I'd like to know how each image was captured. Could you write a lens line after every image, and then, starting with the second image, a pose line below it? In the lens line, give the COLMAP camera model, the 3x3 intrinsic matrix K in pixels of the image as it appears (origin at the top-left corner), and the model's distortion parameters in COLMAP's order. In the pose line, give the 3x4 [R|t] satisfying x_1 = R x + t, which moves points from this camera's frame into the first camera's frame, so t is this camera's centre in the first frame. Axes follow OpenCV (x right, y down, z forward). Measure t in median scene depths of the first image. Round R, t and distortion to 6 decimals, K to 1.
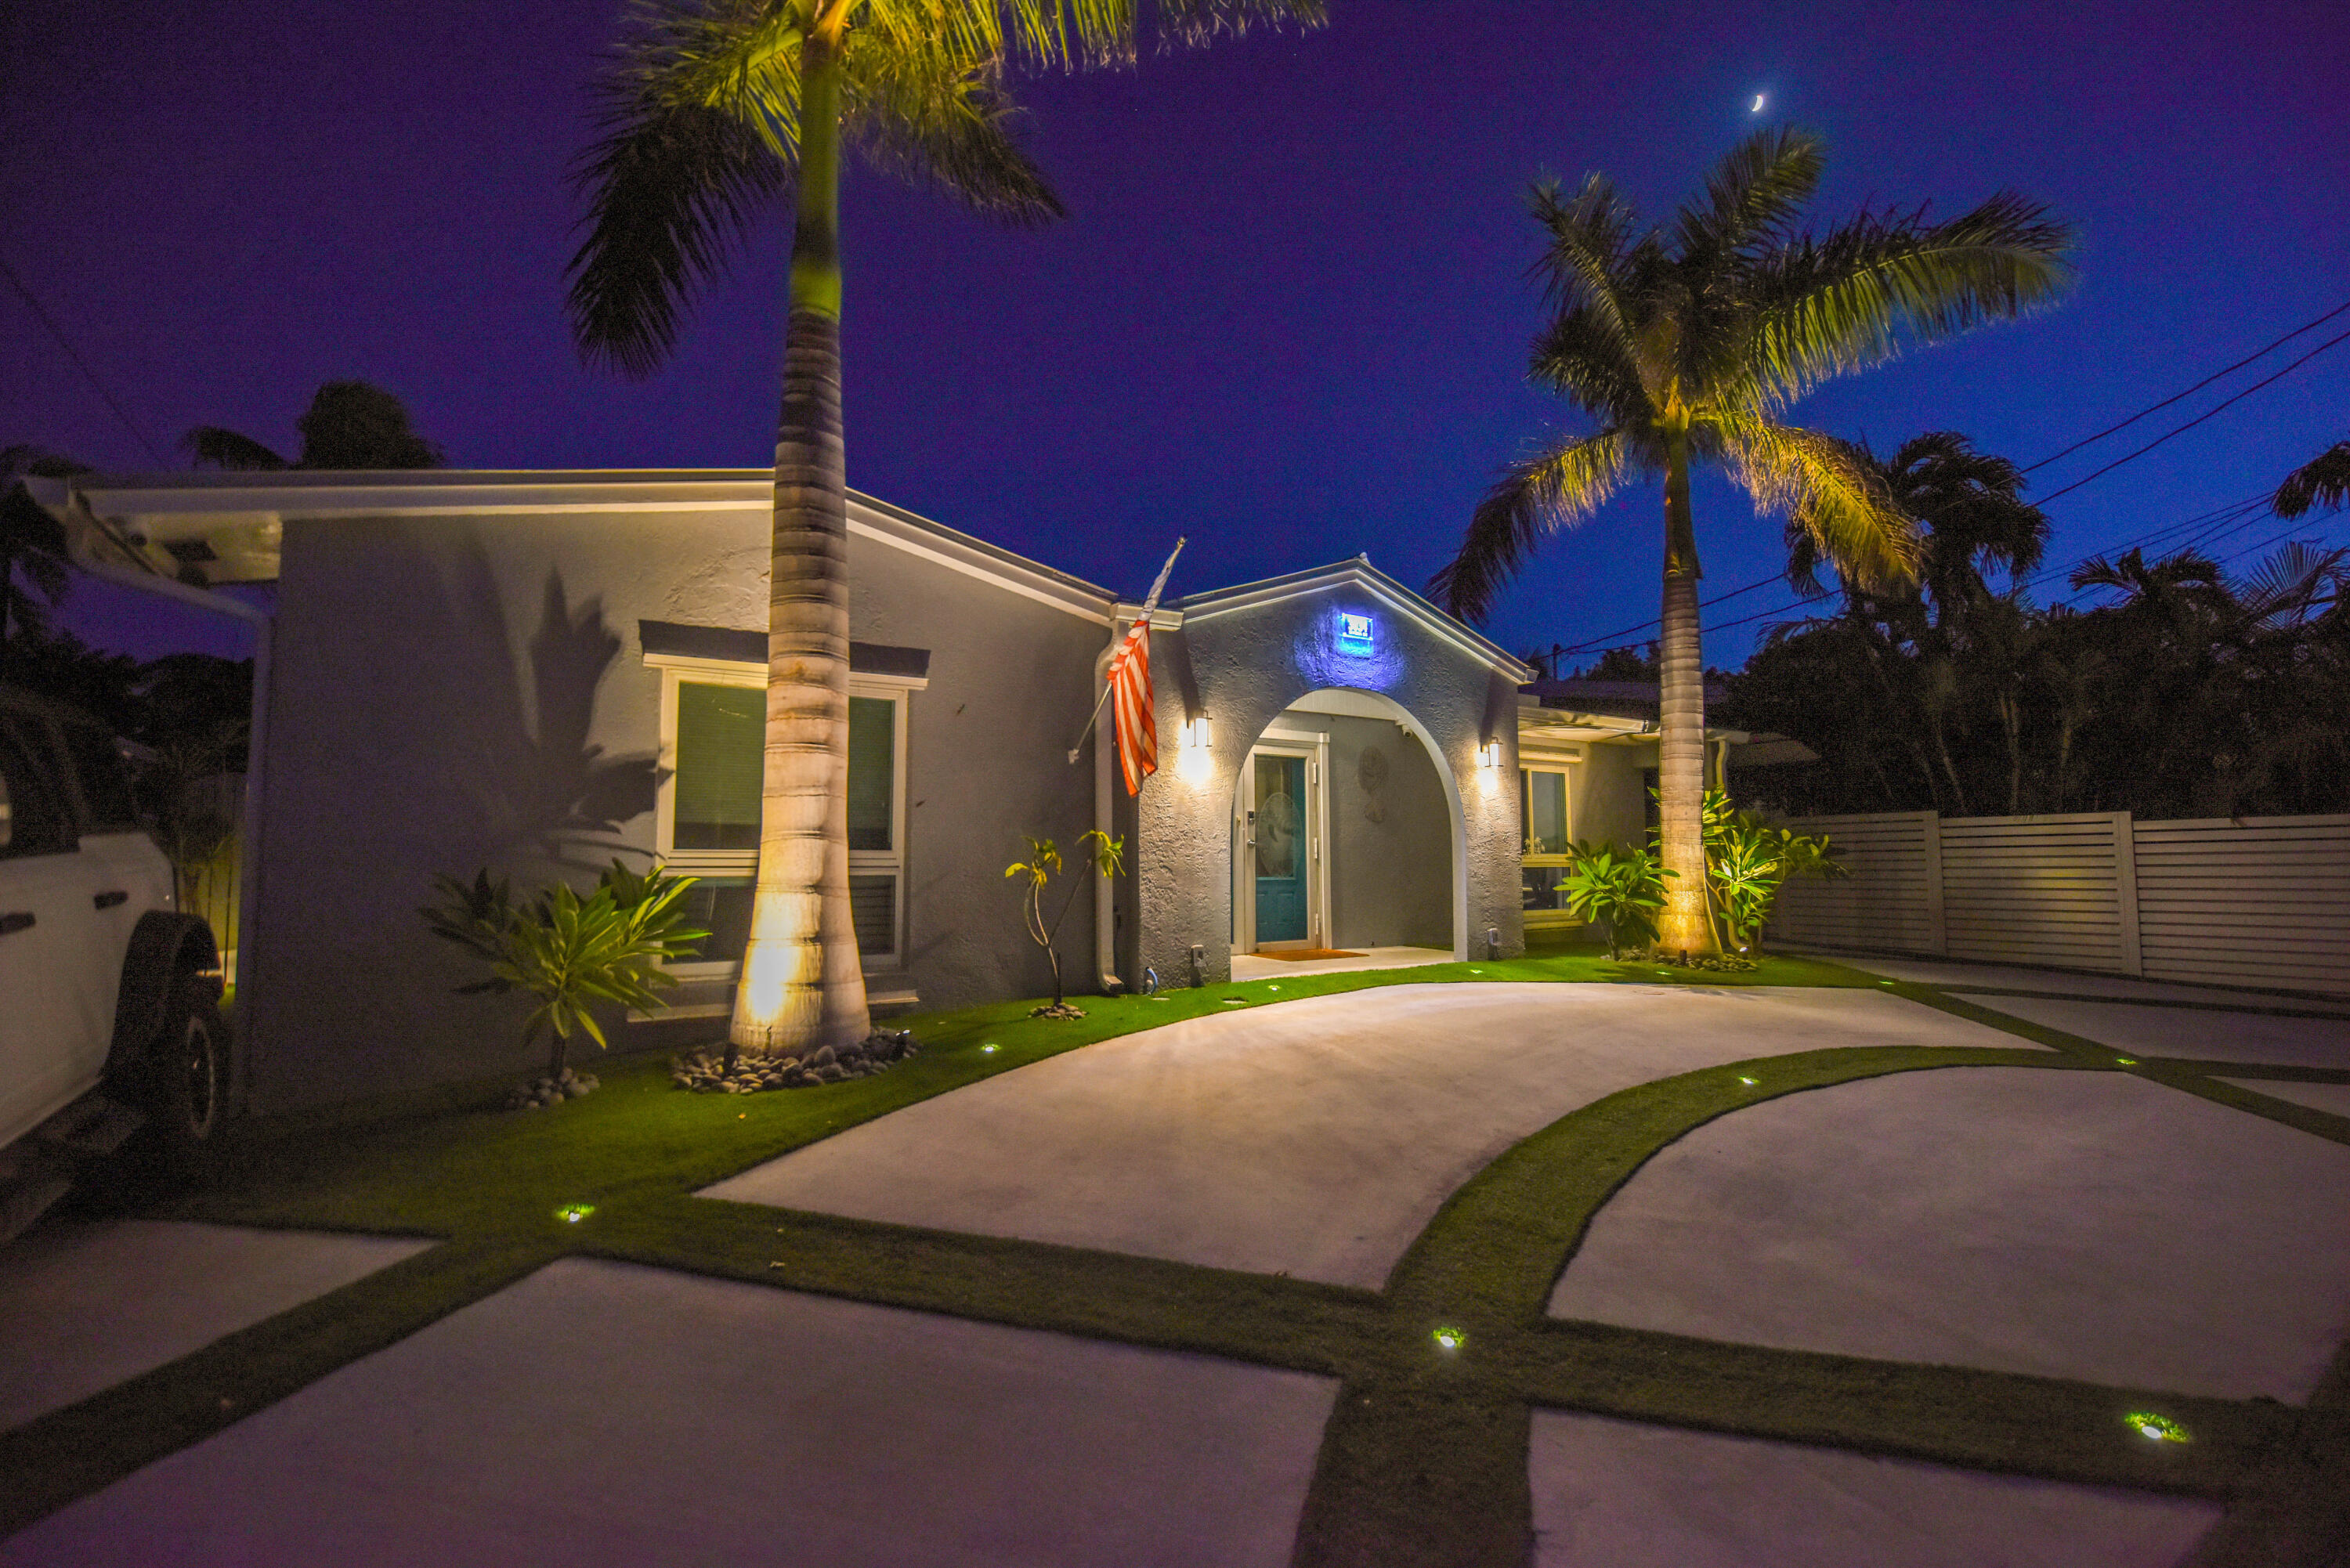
lens RADIAL K [[1014.4, 0, 1192.8], [0, 1014.4, 775.2], [0, 0, 1]] dist [-0.002350, -0.000661]
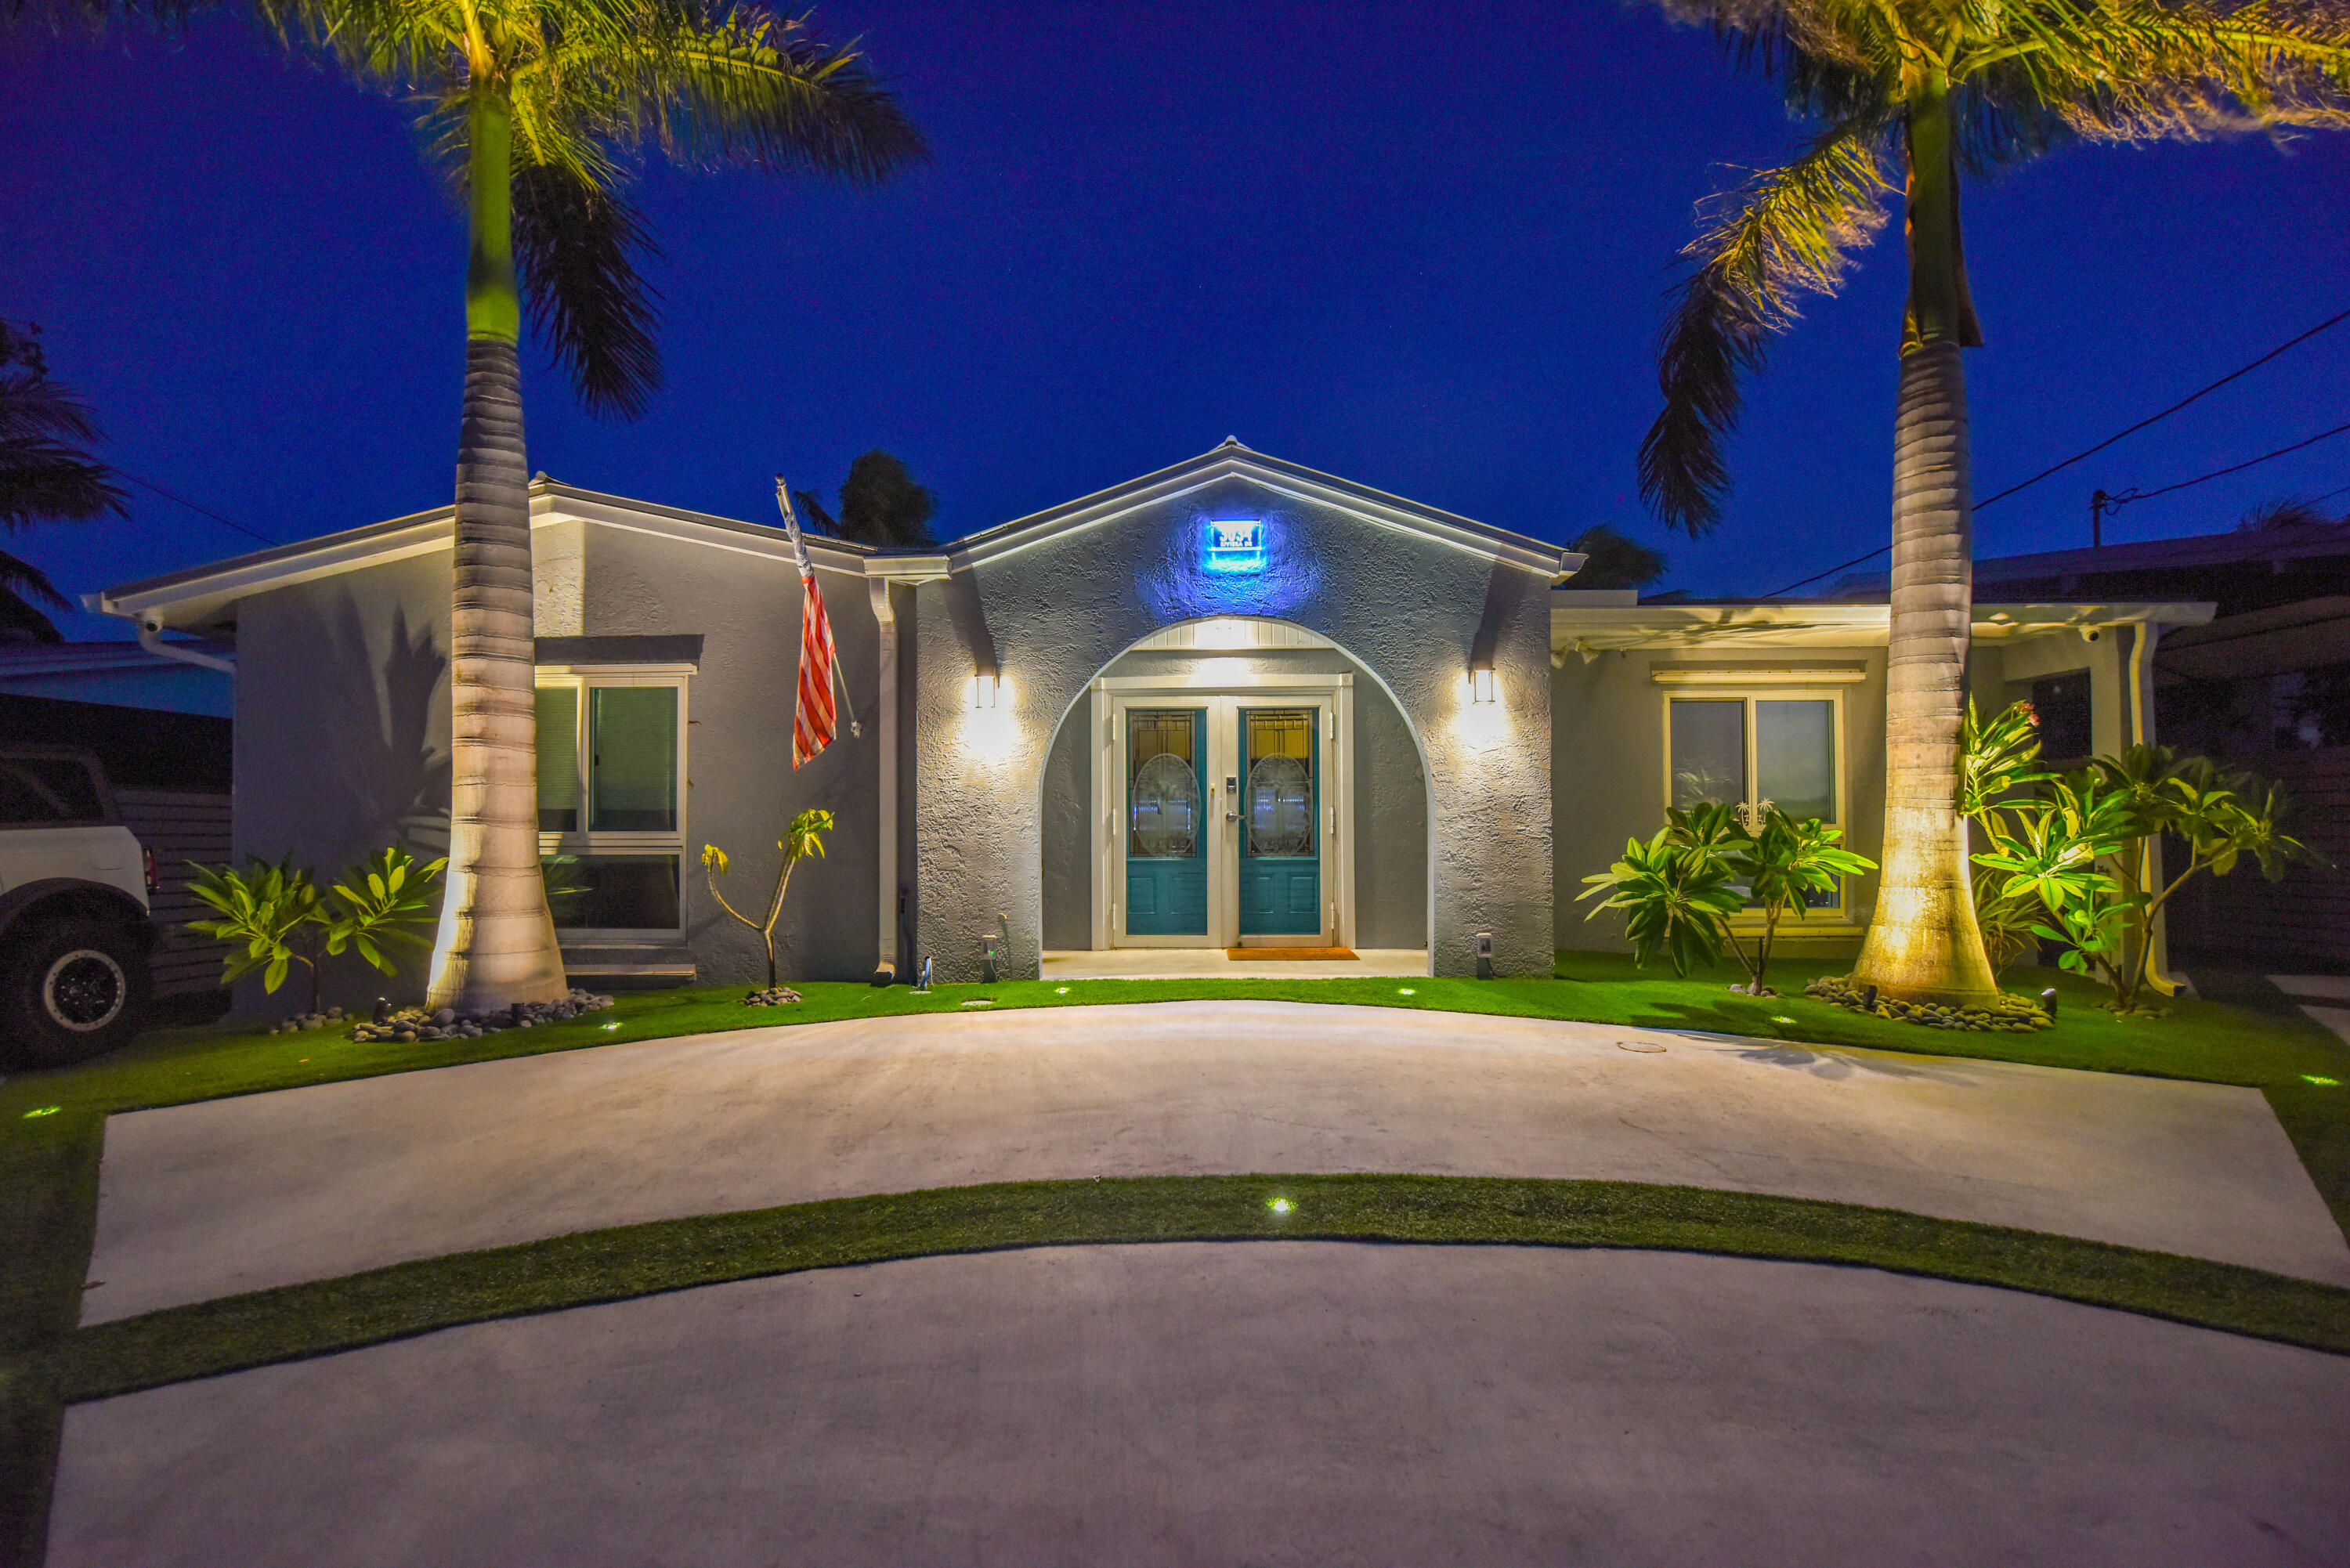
lens RADIAL K [[1041.2, 0, 1146.6], [0, 1041.2, 813.5], [0, 0, 1]] dist [-0.001316, -0.009195]
pose [[0.827528, -0.011570, -0.561305, 0.550253], [0.051575, 0.997127, 0.055483, 0.016676], [0.559051, -0.074863, 0.825747, 0.297286]]
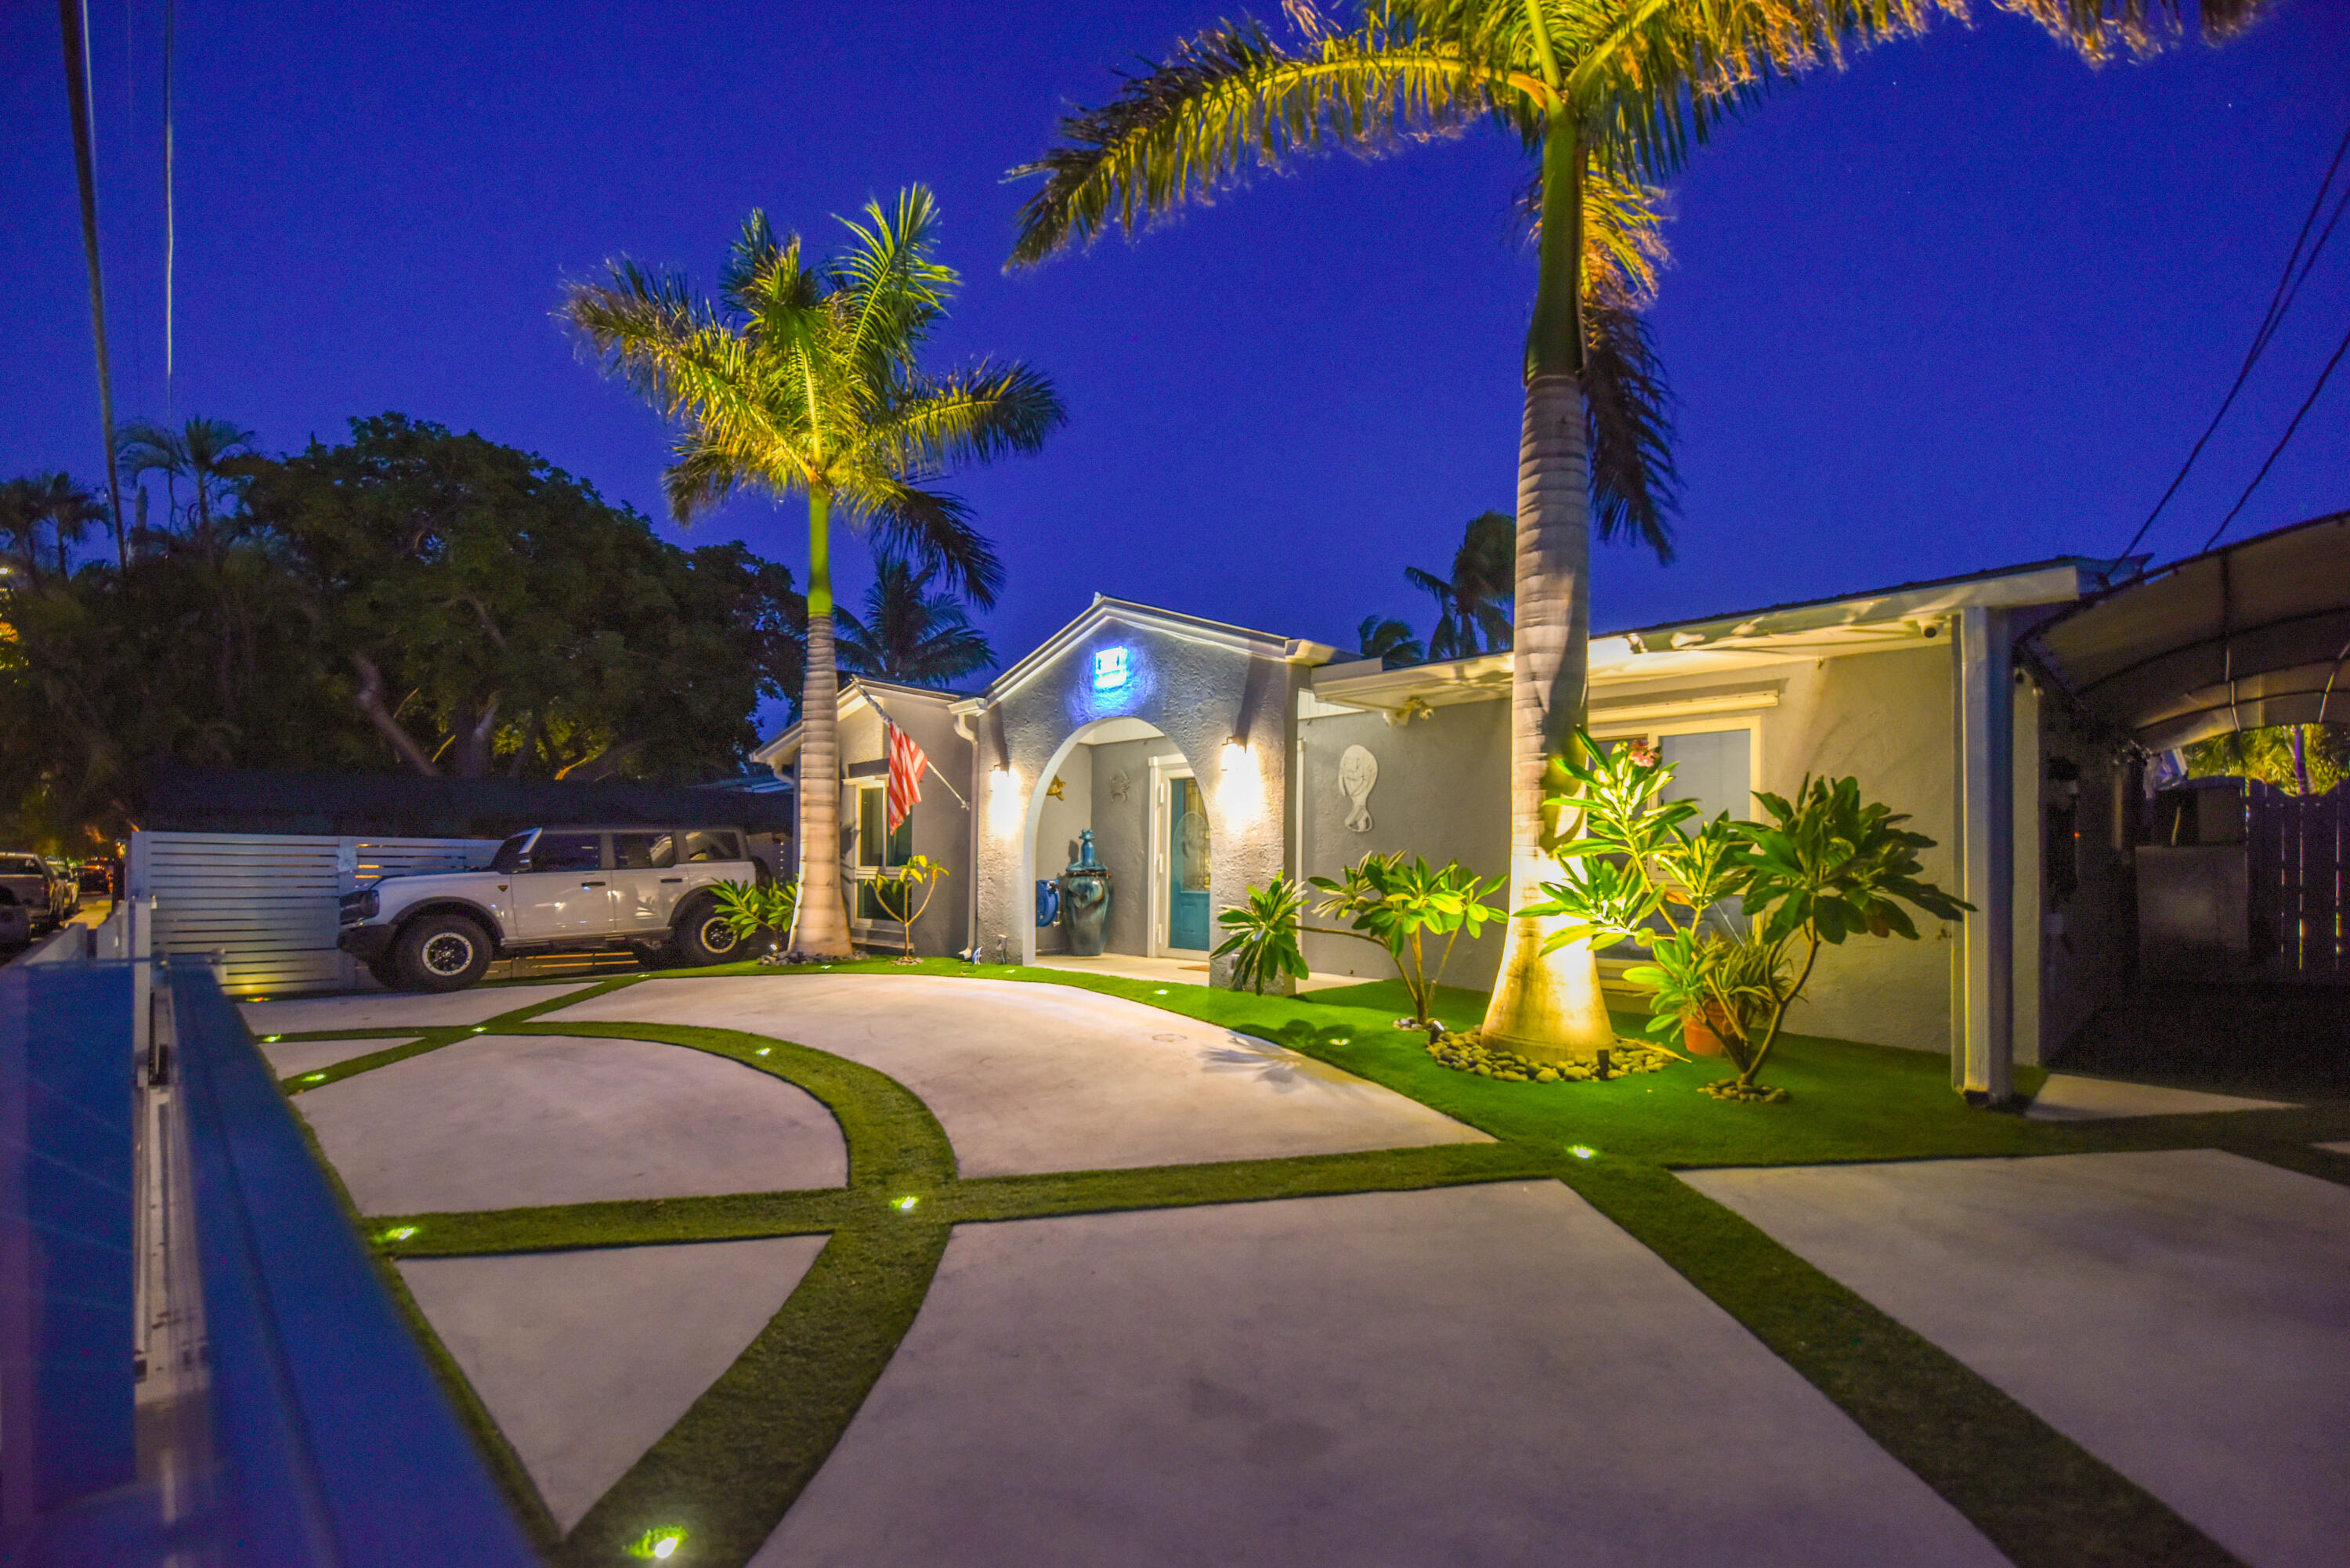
lens RADIAL K [[1038.8, 0, 1165.2], [0, 1038.8, 858.4], [0, 0, 1]] dist [-0.000413, 0.000014]
pose [[0.201831, -0.006402, -0.979399, 1.266185], [0.075609, 0.997096, 0.009063, 0.059137], [0.976498, -0.075880, 0.201729, 0.825510]]
